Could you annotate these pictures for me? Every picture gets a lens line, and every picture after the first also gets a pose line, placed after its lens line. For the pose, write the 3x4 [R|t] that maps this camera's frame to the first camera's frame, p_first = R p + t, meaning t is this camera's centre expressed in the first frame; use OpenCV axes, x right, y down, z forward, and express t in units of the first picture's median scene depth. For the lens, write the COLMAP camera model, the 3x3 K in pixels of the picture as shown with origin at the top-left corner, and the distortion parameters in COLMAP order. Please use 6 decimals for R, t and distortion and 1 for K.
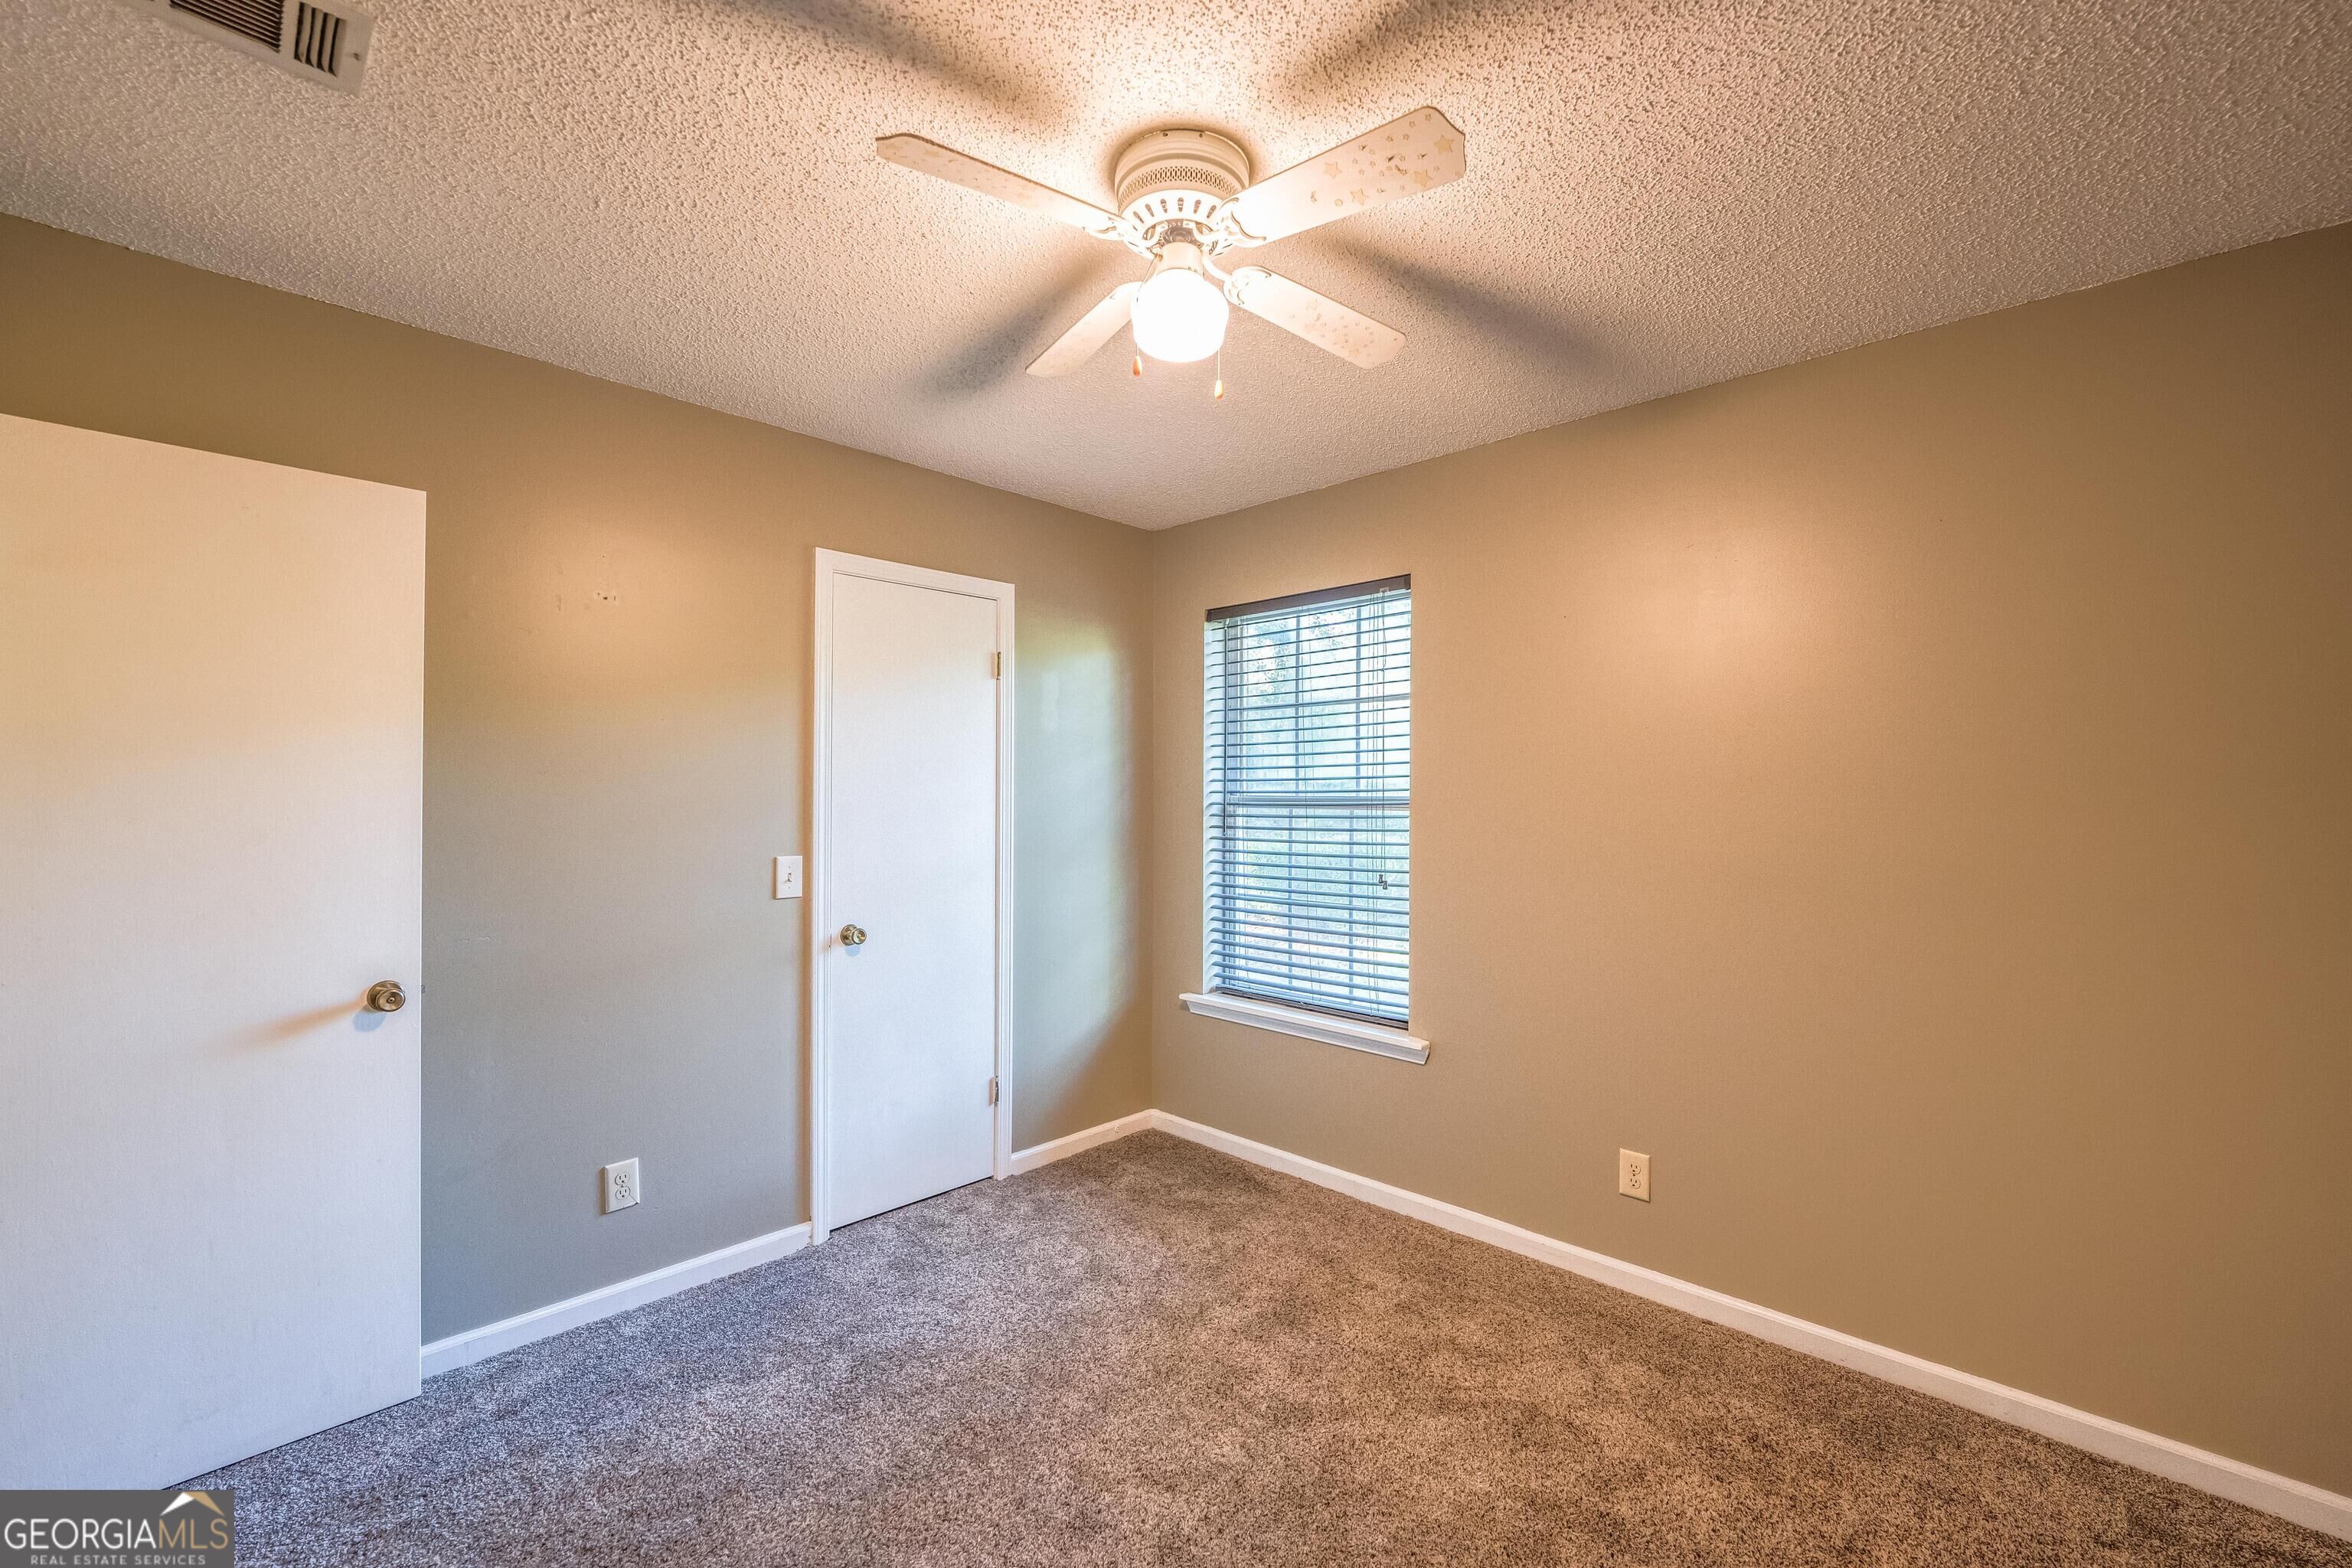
lens RADIAL K [[969.6, 0, 1176.0], [0, 969.6, 784.0], [0, 0, 1]] dist [-0.002563, -0.000646]
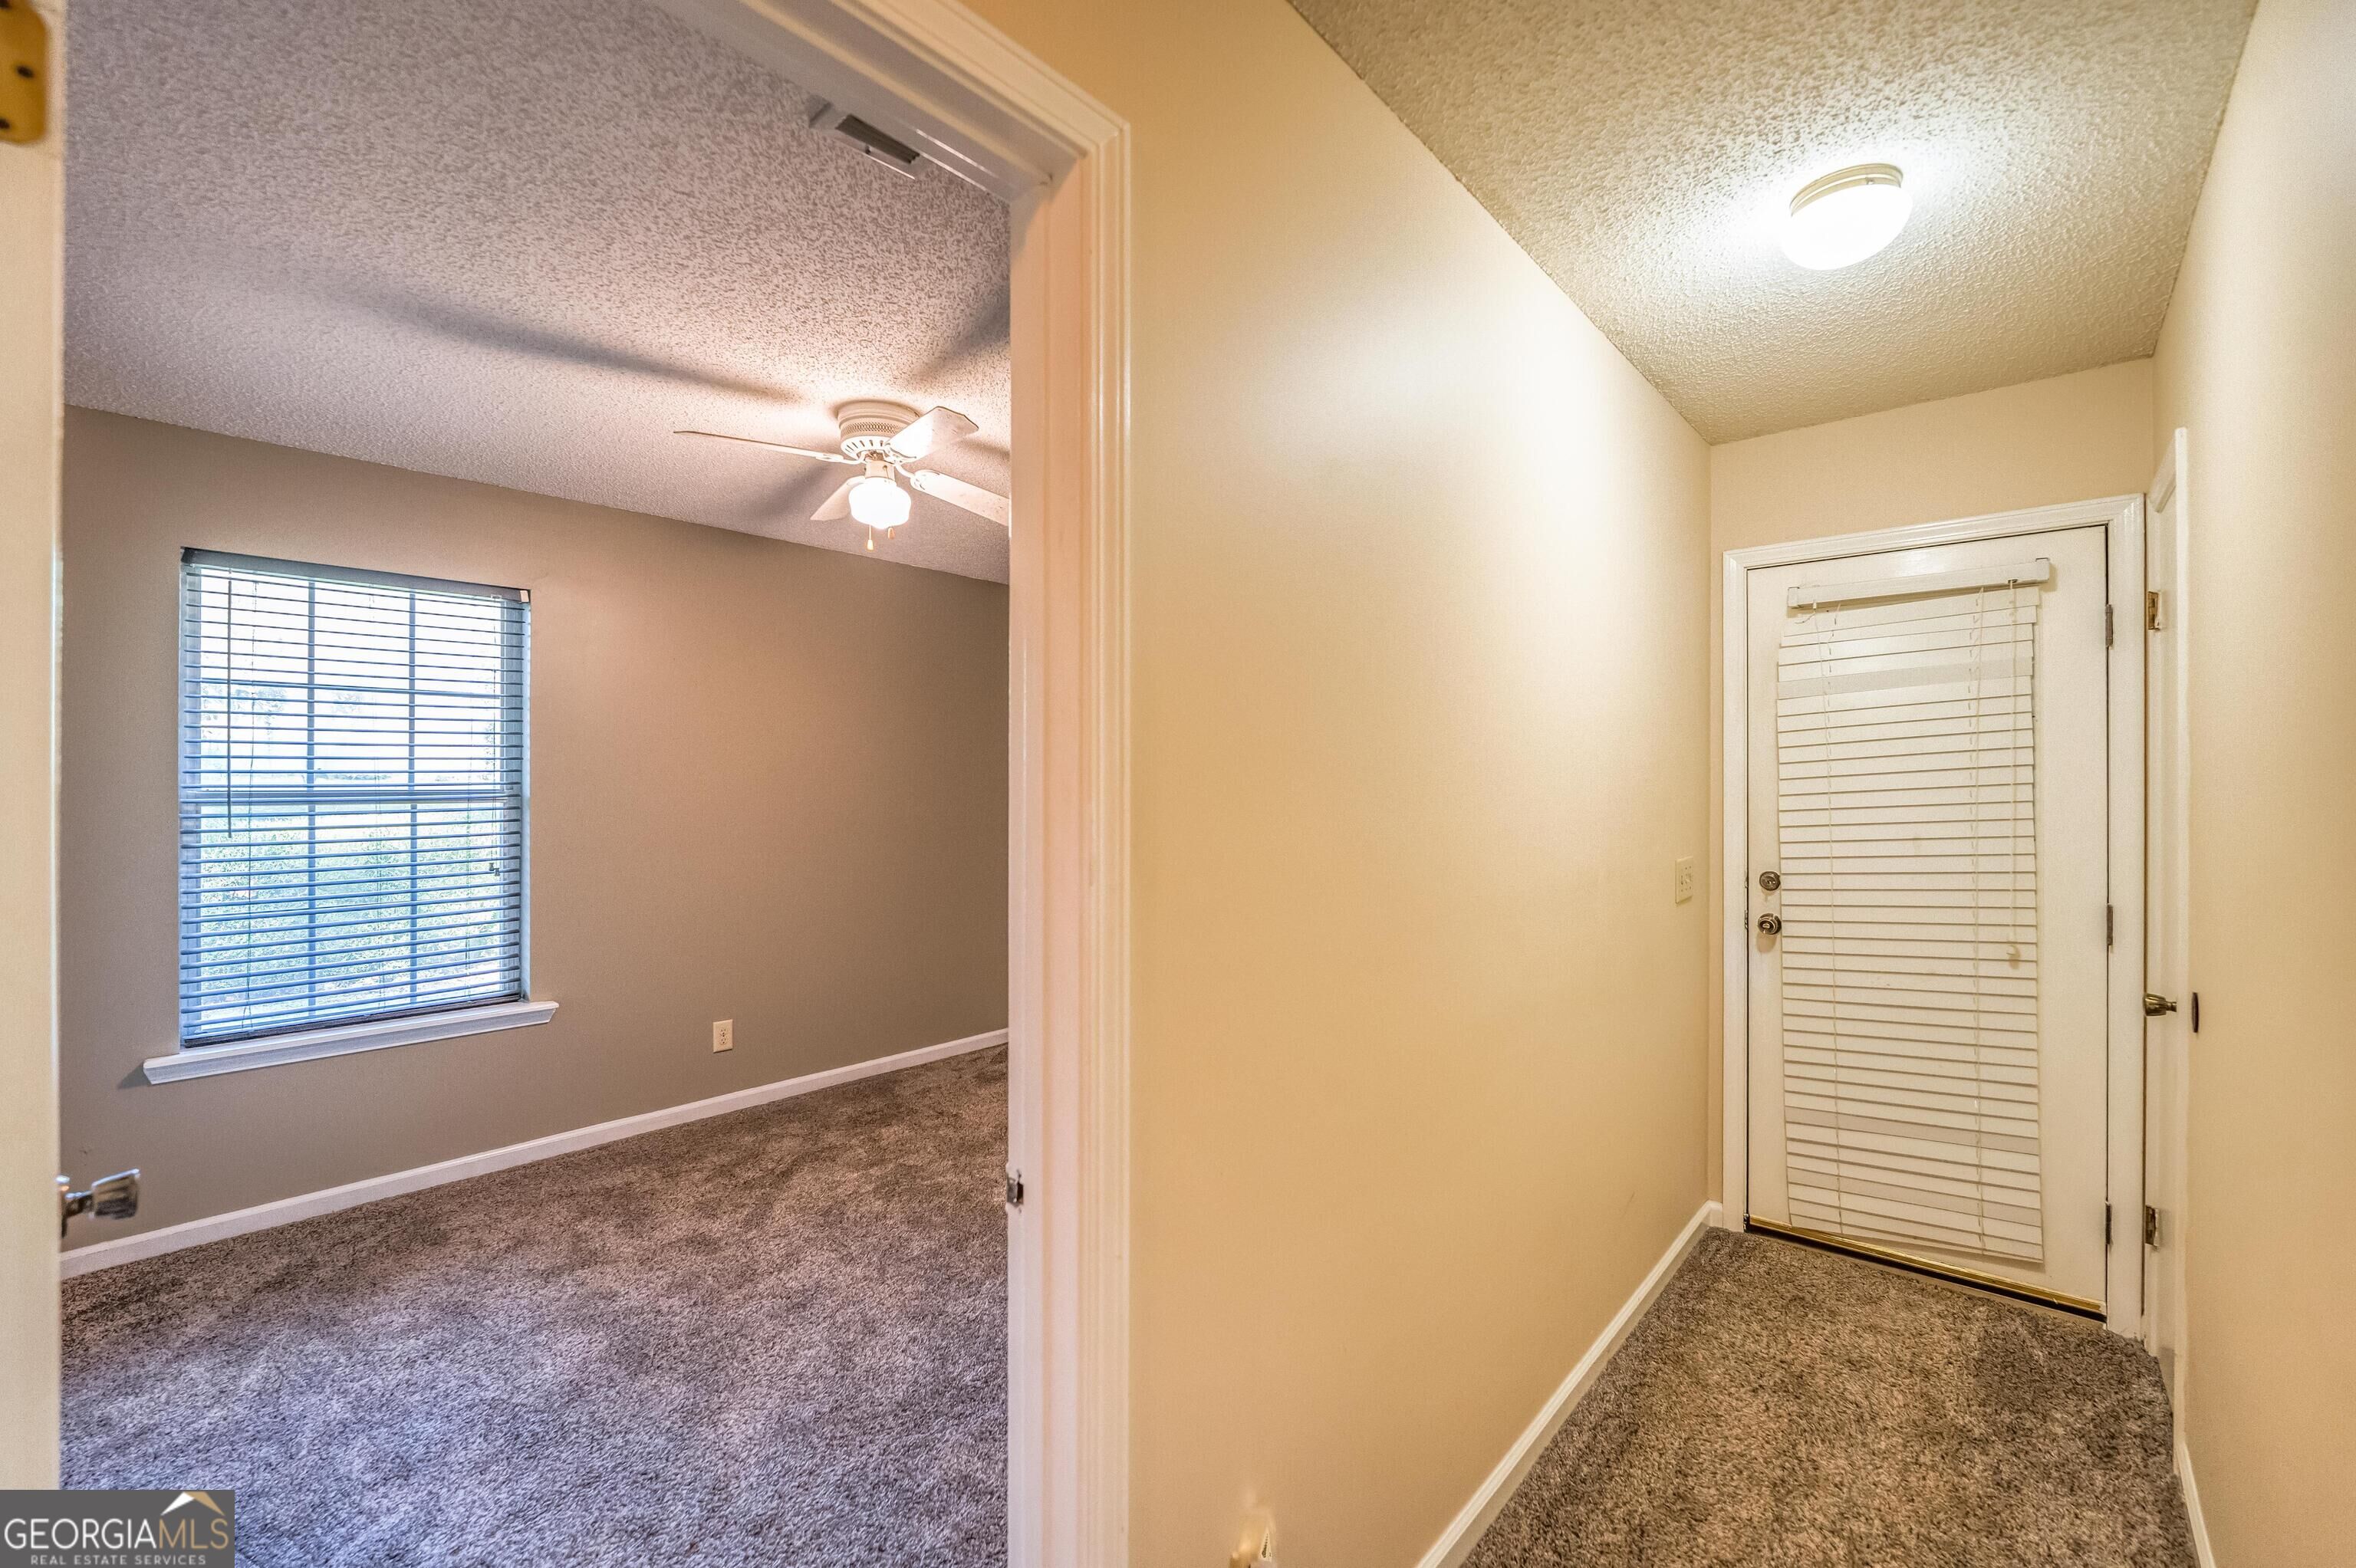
lens RADIAL K [[971.2, 0, 1178.0], [0, 971.2, 784.0], [0, 0, 1]] dist [-0.002563, -0.000646]
pose [[-0.053563, -0.003479, 0.998558, -1.023604], [-0.010426, 0.999941, 0.002925, -0.005673], [-0.998510, -0.010254, -0.053596, 0.346750]]
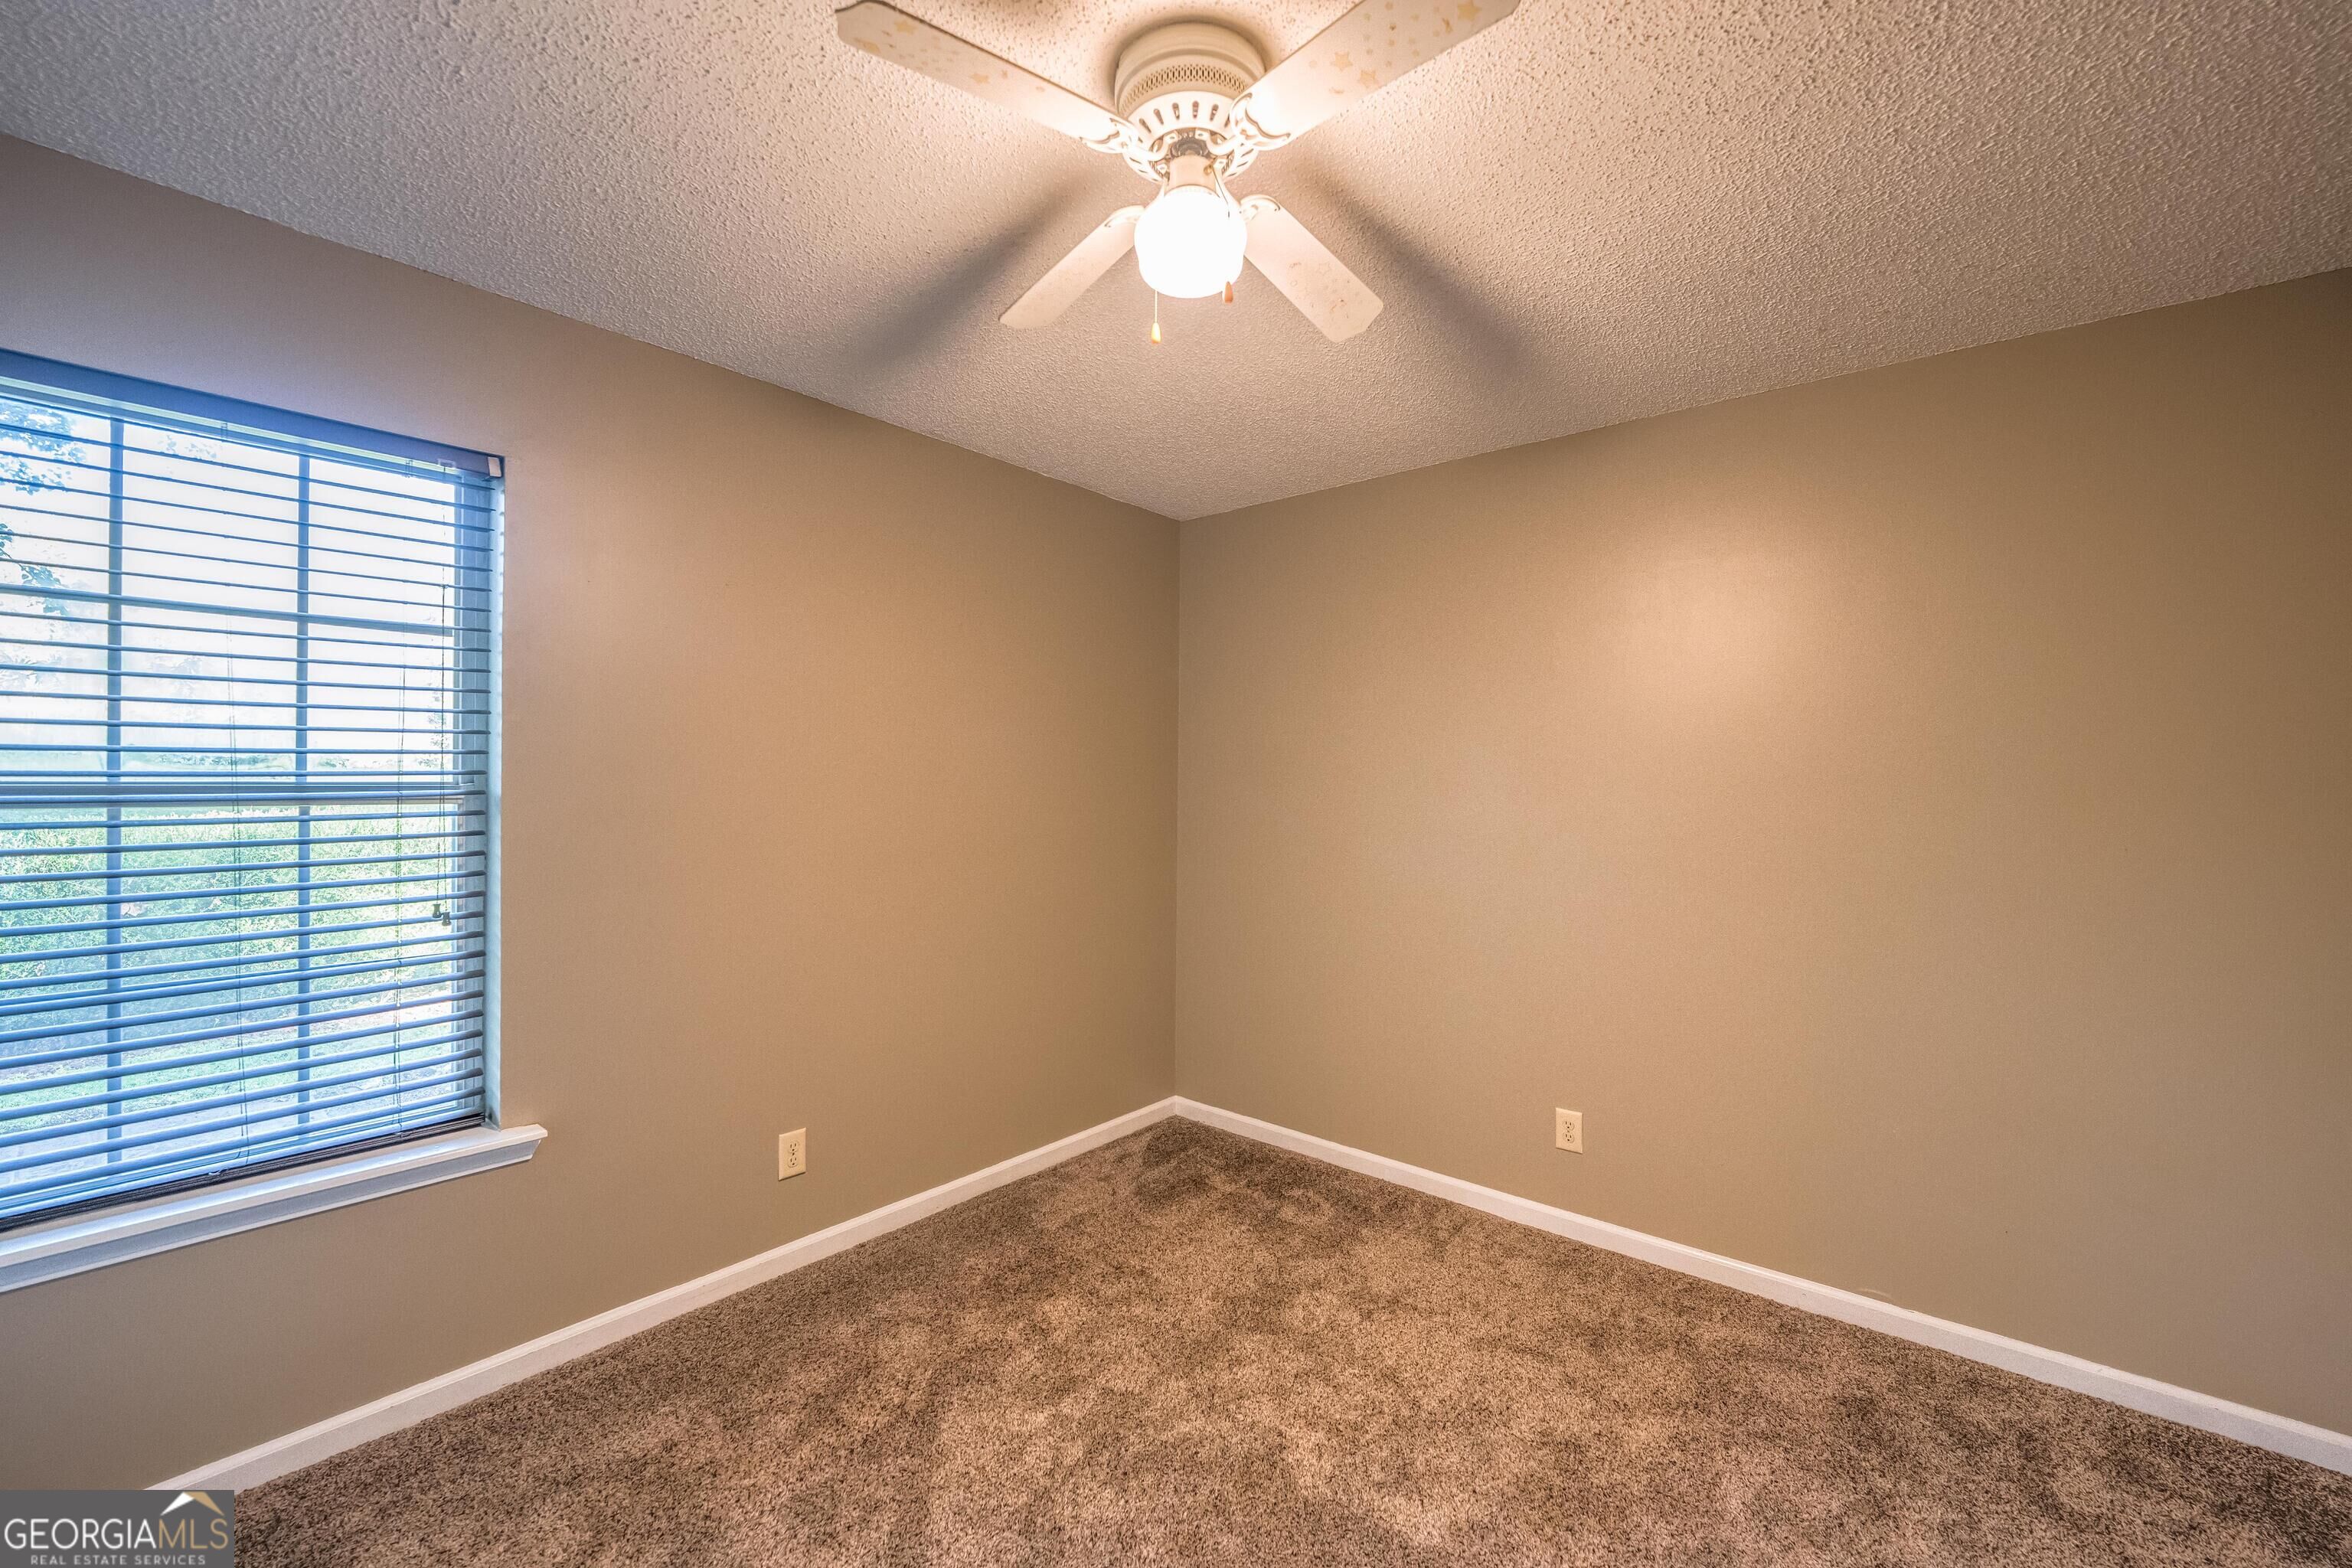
lens RADIAL K [[950.9, 0, 1169.3], [0, 950.9, 786.3], [0, 0, 1]] dist [-0.000175, -0.010052]
pose [[-0.083825, -0.010904, 0.996421, -0.518000], [-0.020280, 0.999752, 0.009234, -0.001171], [-0.996274, -0.019433, -0.084025, 0.652620]]
